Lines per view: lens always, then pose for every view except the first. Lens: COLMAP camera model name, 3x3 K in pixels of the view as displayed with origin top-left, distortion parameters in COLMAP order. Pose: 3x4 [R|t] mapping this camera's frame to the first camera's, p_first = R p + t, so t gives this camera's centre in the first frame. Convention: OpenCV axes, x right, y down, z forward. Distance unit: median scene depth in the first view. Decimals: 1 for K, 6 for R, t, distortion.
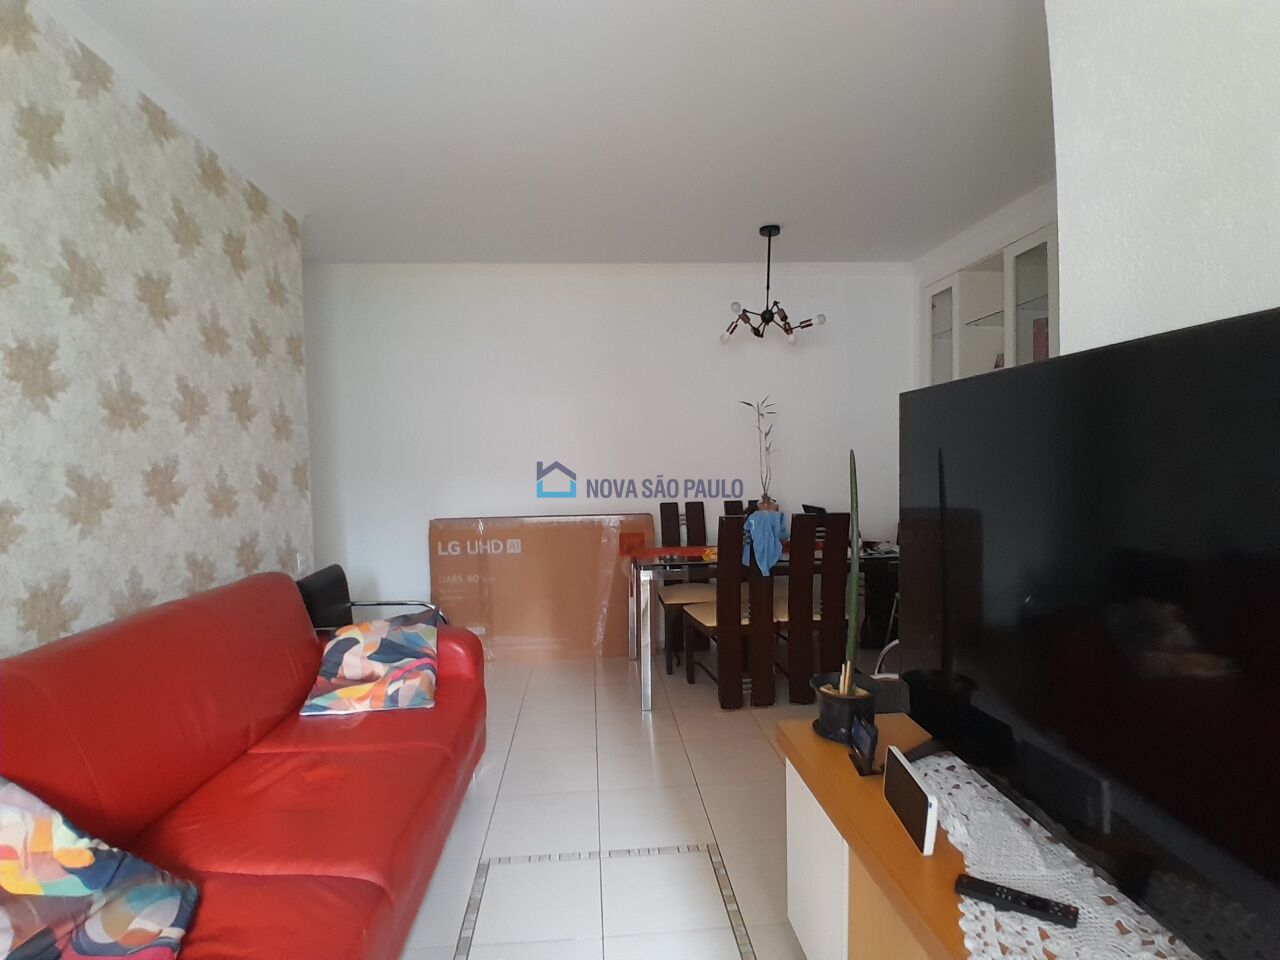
lens RADIAL K [[631.1, 0, 635.8], [0, 631.1, 490.2], [0, 0, 1]] dist [-0.001772, -0.040667]
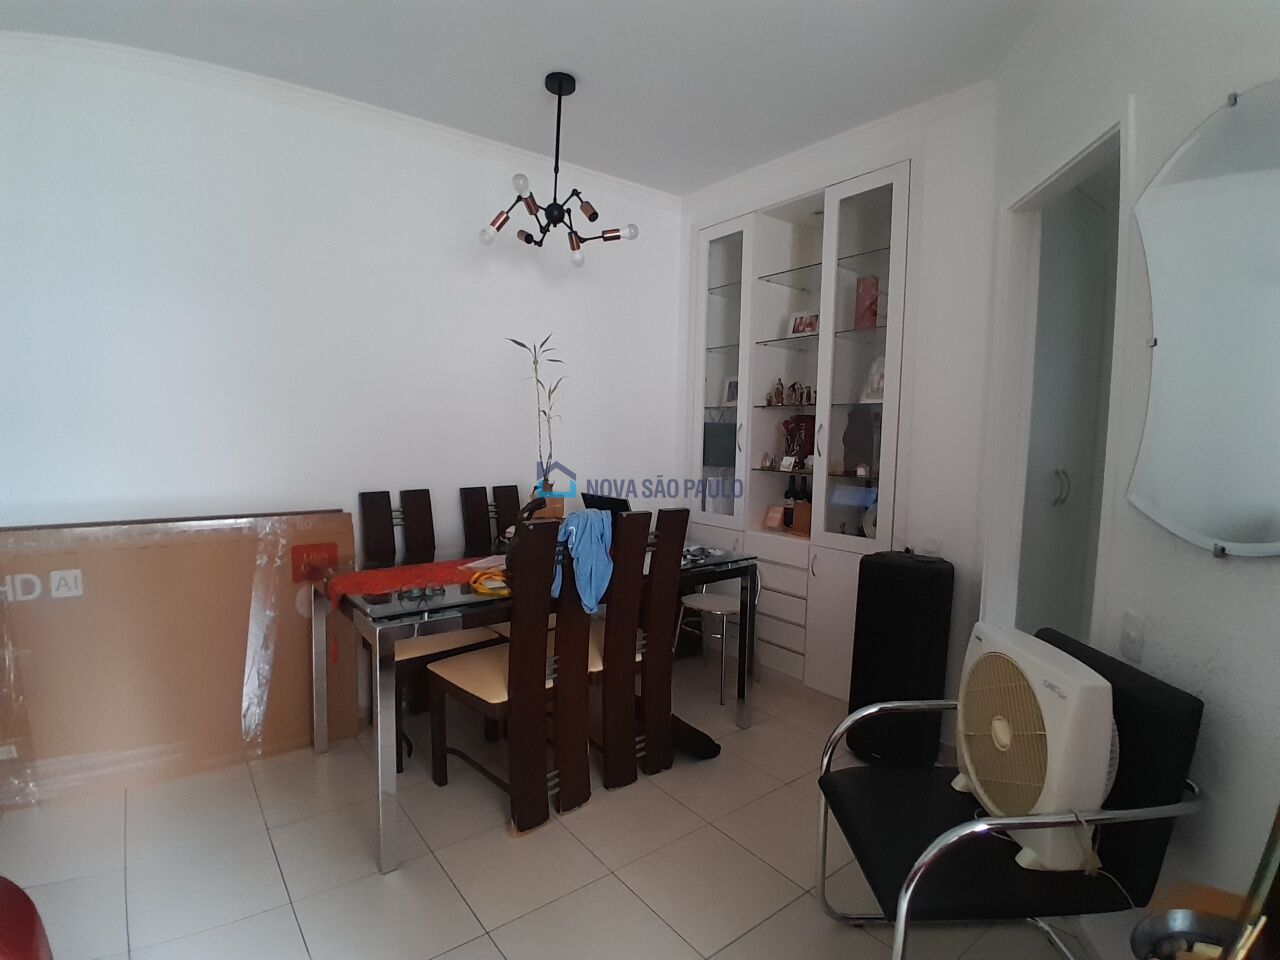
lens RADIAL K [[631.1, 0, 635.8], [0, 631.1, 490.2], [0, 0, 1]] dist [-0.001772, -0.040667]
pose [[0.834861, -0.013940, 0.550285, -0.089807], [-0.010099, 0.999123, 0.040632, -0.011675], [-0.550369, -0.039479, 0.833988, 0.386867]]
